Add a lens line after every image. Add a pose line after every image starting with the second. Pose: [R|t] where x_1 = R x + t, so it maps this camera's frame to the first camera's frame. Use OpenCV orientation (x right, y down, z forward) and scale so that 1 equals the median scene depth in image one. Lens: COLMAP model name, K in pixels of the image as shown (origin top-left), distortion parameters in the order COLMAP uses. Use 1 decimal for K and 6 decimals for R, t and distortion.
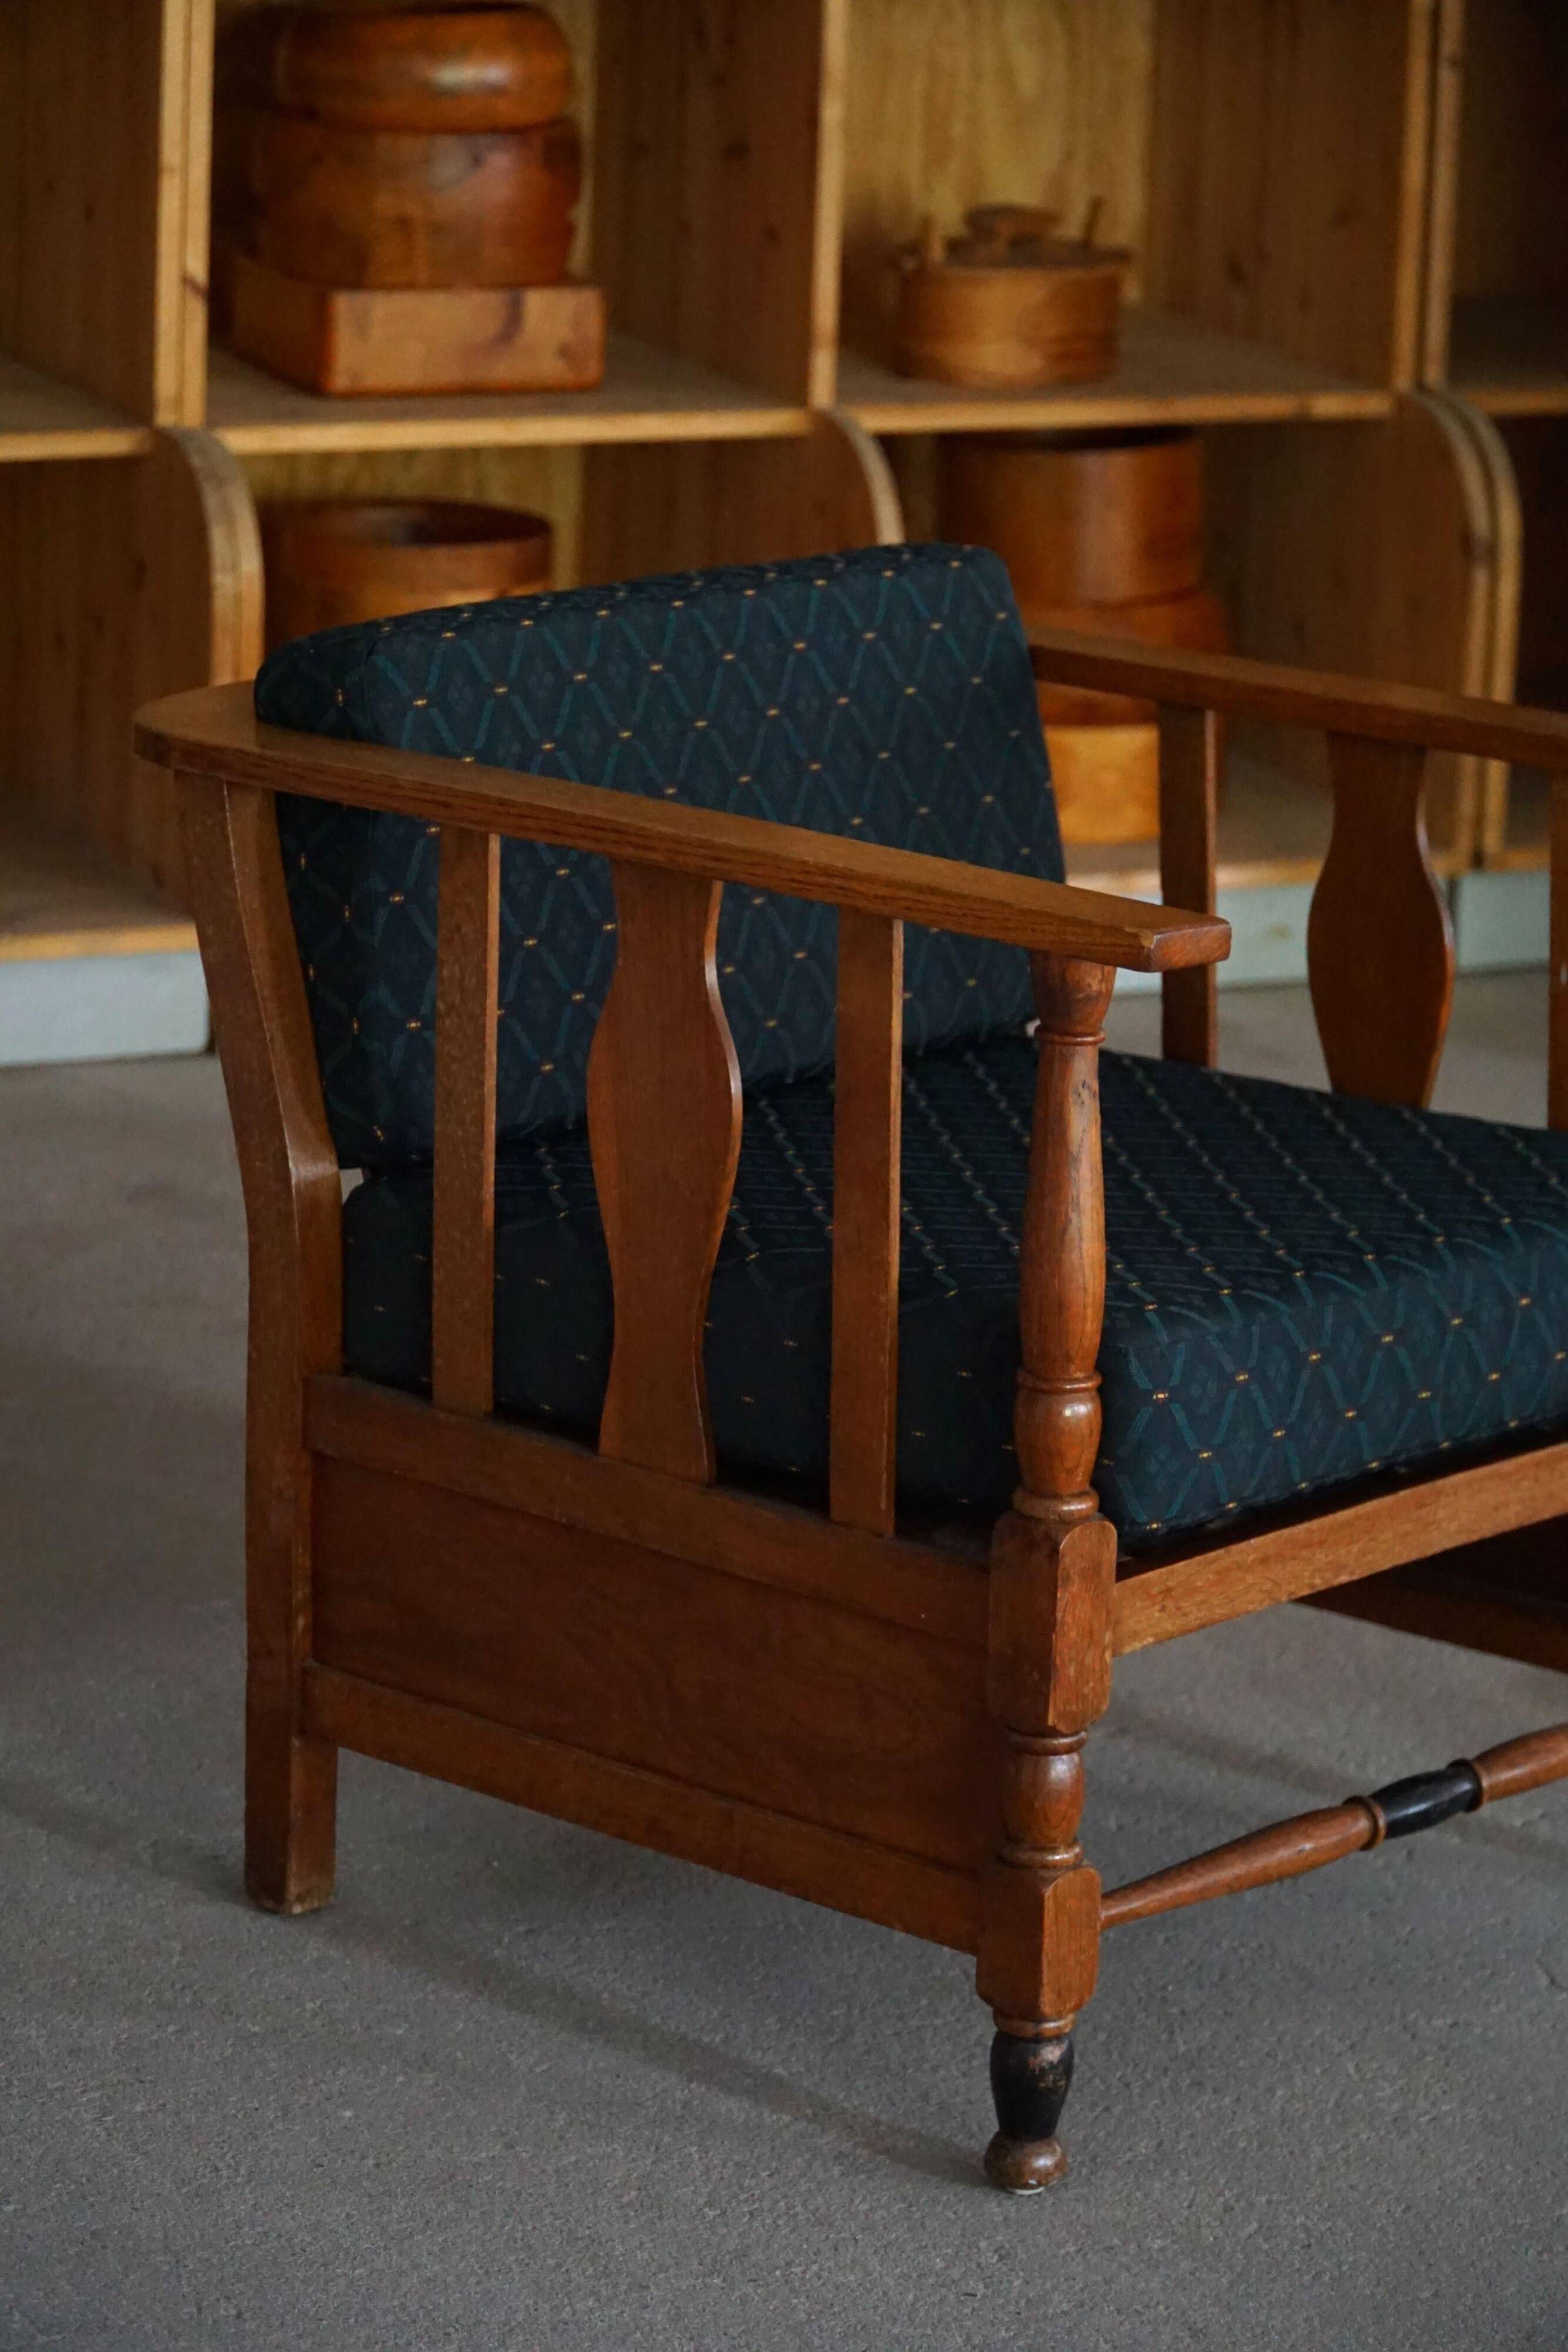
lens RADIAL K [[7133.9, 0, 783.5], [0, 7133.9, 999.7], [0, 0, 1]] dist [-0.752050, 3.488054]
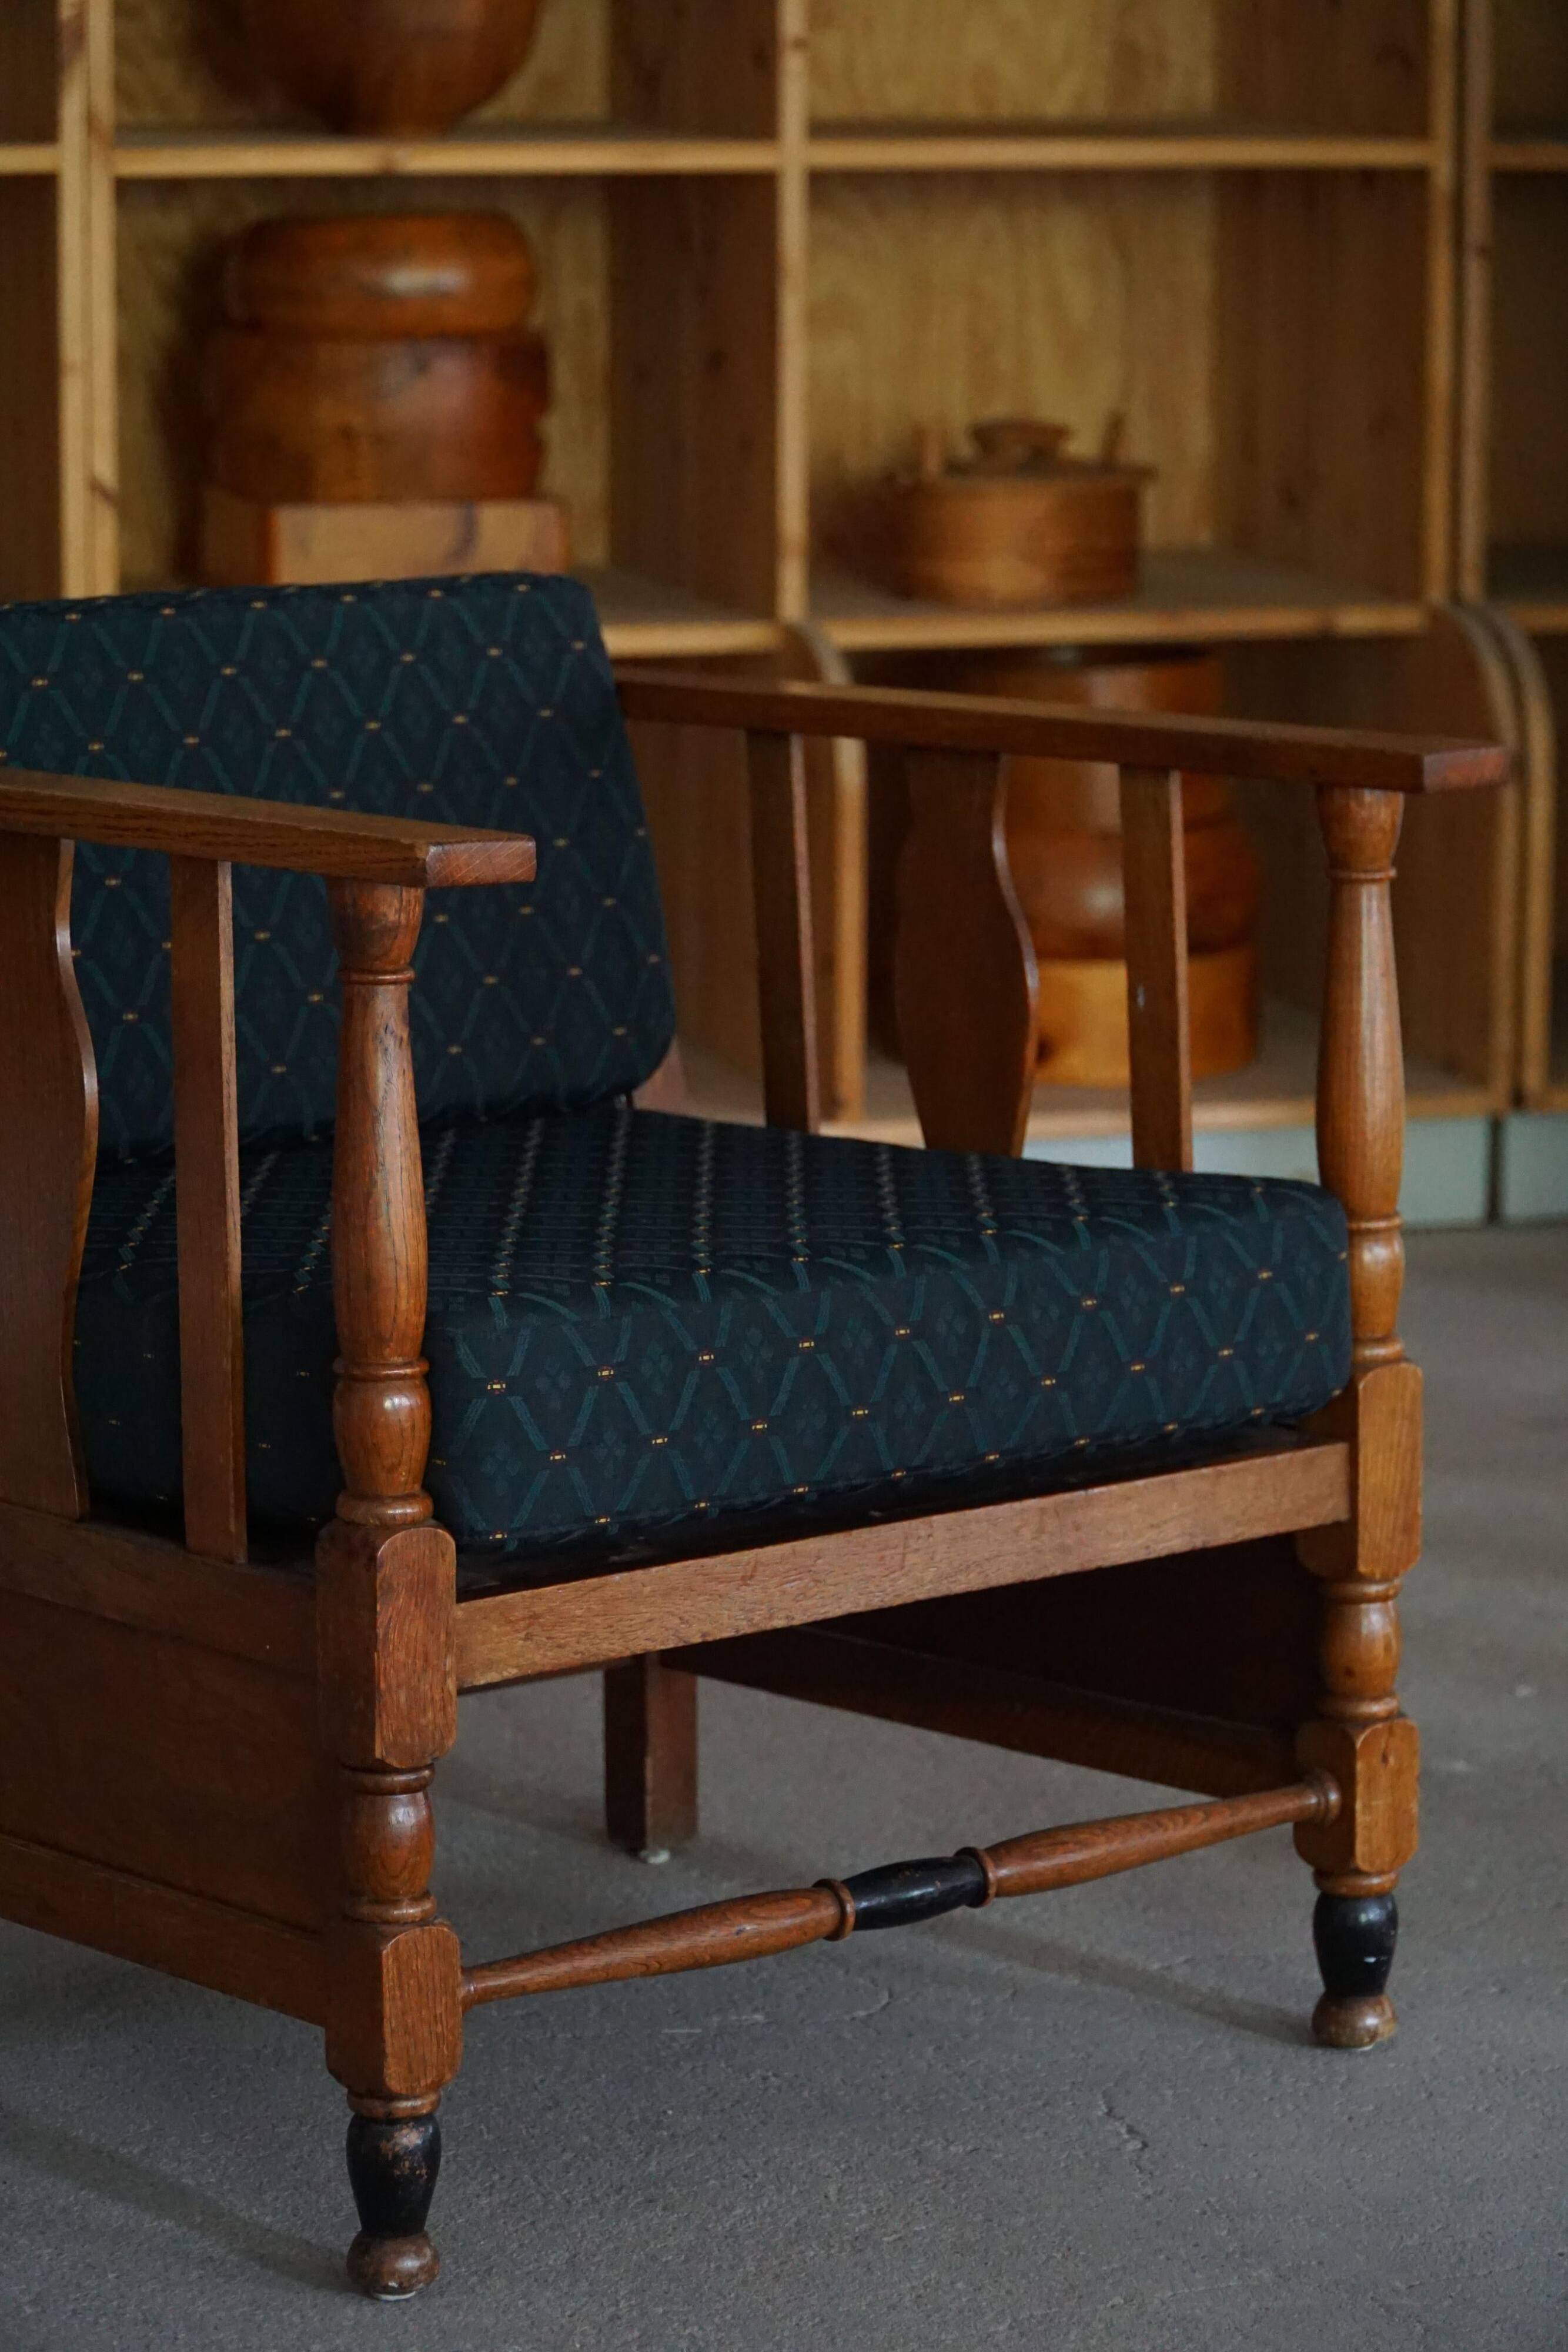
lens RADIAL K [[7133.9, 0, 783.5], [0, 7133.9, 999.7], [0, 0, 1]] dist [-0.752050, 3.488054]
pose [[0.995785, -0.016653, -0.090199, 0.164294], [0.009681, 0.996969, -0.077191, 0.074004], [0.091211, 0.075993, 0.992928, 0.113003]]
